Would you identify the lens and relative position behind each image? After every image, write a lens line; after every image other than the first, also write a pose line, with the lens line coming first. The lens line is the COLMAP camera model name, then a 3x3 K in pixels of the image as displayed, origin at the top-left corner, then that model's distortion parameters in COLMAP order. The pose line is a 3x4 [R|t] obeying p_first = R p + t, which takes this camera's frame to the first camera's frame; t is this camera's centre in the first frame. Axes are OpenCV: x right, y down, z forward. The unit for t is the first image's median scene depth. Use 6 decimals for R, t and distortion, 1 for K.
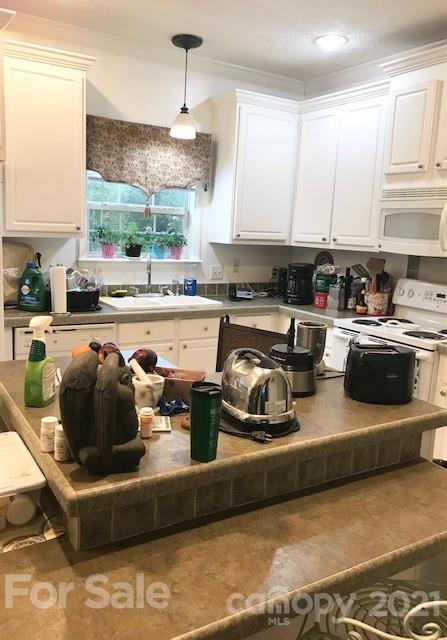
lens RADIAL K [[530.3, 0, 204.8], [0, 530.3, 319.5], [0, 0, 1]] dist [0.029173, -0.038542]
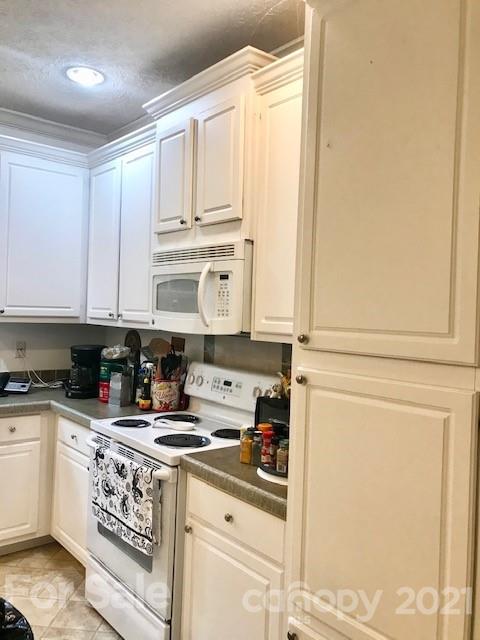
lens RADIAL K [[527.3, 0, 247.2], [0, 527.3, 316.0], [0, 0, 1]] dist [0.003558, 0.003123]
pose [[0.984700, -0.014477, 0.173658, 0.320784], [0.041060, 0.987760, -0.150481, -0.023746], [-0.169354, 0.155309, 0.973241, 0.213173]]
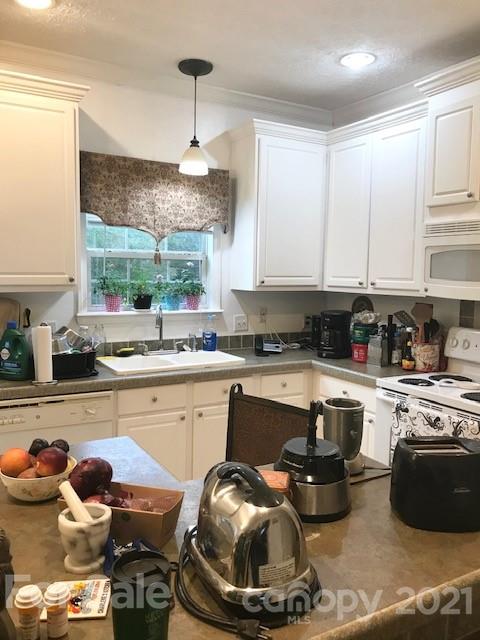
lens RADIAL K [[527.3, 0, 236.6], [0, 527.3, 320.9], [0, 0, 1]] dist [0.003558, 0.003123]
pose [[0.999345, -0.027360, -0.023700, 0.044820], [0.025470, 0.996730, -0.076686, -0.031490], [0.025720, 0.076032, 0.996774, 0.155332]]
